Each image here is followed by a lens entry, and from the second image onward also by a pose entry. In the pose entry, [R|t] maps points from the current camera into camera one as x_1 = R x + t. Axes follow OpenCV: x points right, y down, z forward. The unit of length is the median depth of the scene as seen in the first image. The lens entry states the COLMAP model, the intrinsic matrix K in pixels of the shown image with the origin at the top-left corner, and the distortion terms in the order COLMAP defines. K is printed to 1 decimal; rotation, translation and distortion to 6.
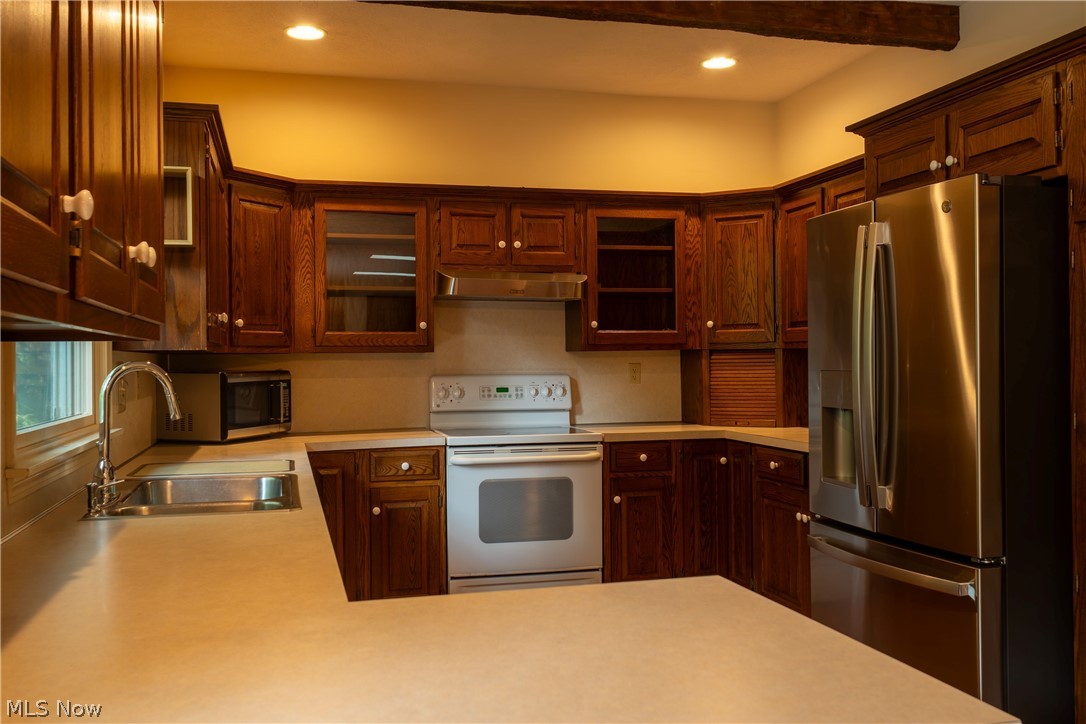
lens RADIAL K [[995.7, 0, 543.0], [0, 995.7, 362.0], [0, 0, 1]] dist [0.002073, 0.004313]
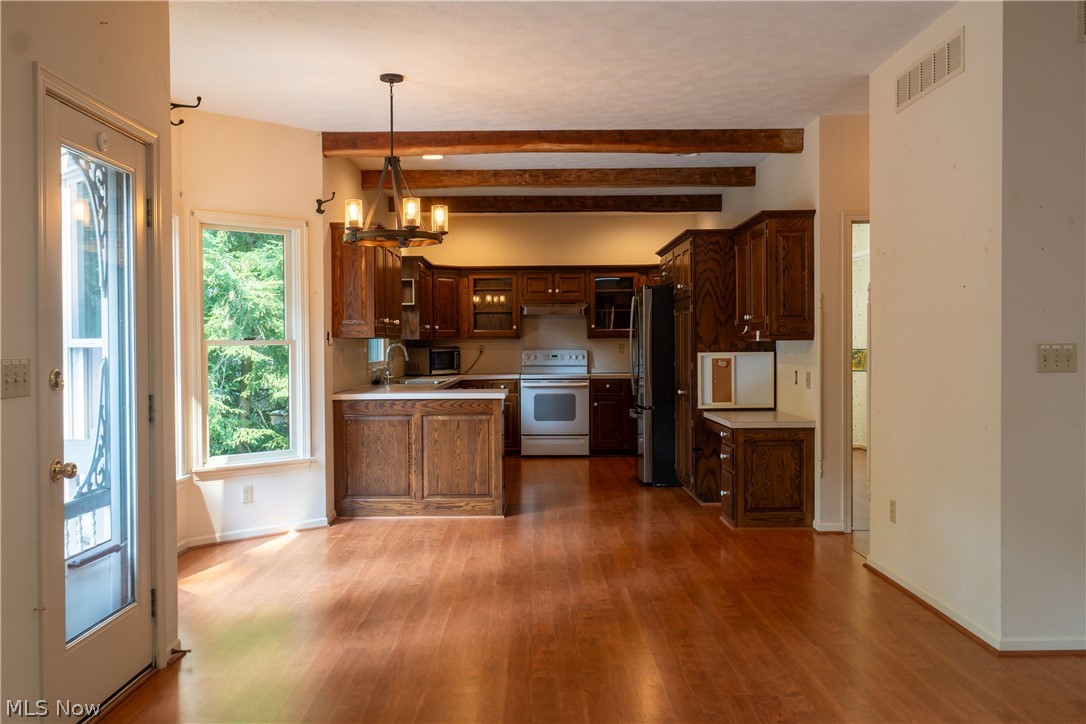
lens RADIAL K [[990.0, 0, 542.8], [0, 990.0, 339.4], [0, 0, 1]] dist [-0.001948, 0.006966]
pose [[0.969301, 0.001588, -0.245872, 0.512869], [-0.002018, 0.999997, -0.001496, -0.006041], [0.245869, 0.001946, 0.969301, -1.217361]]
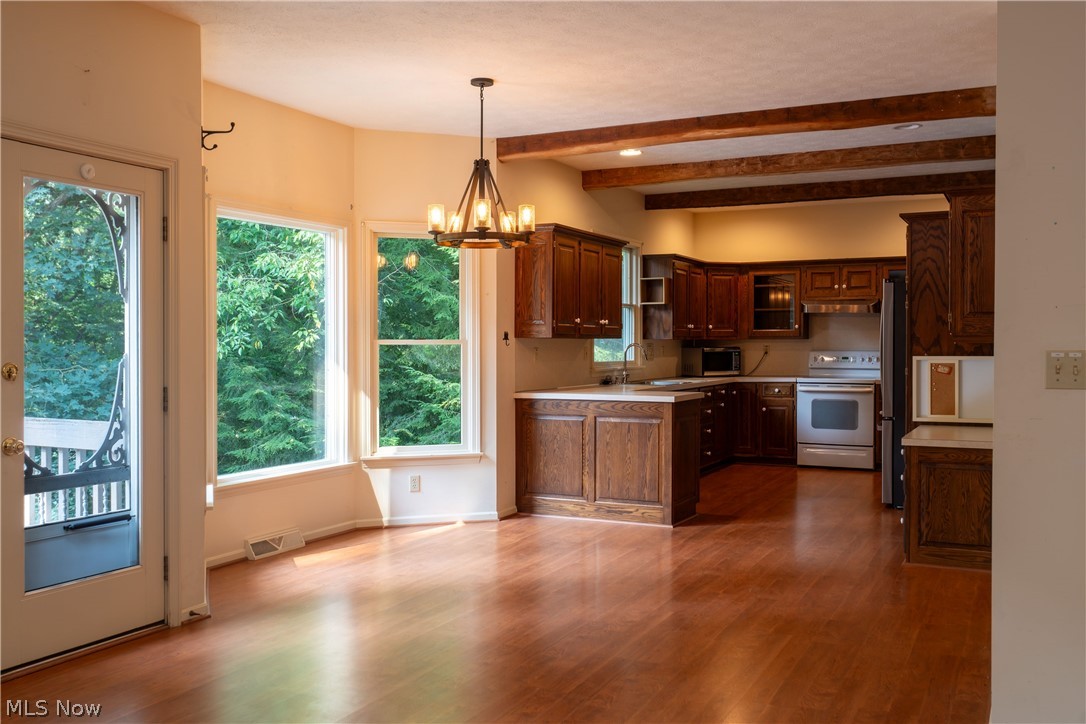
lens RADIAL K [[1001.8, 0, 544.8], [0, 1001.8, 337.1], [0, 0, 1]] dist [-0.004106, 0.006376]
pose [[0.757362, 0.004344, -0.652981, 0.886738], [-0.006232, 0.999980, -0.000575, -0.010056], [0.652966, 0.004505, 0.757374, -0.991790]]
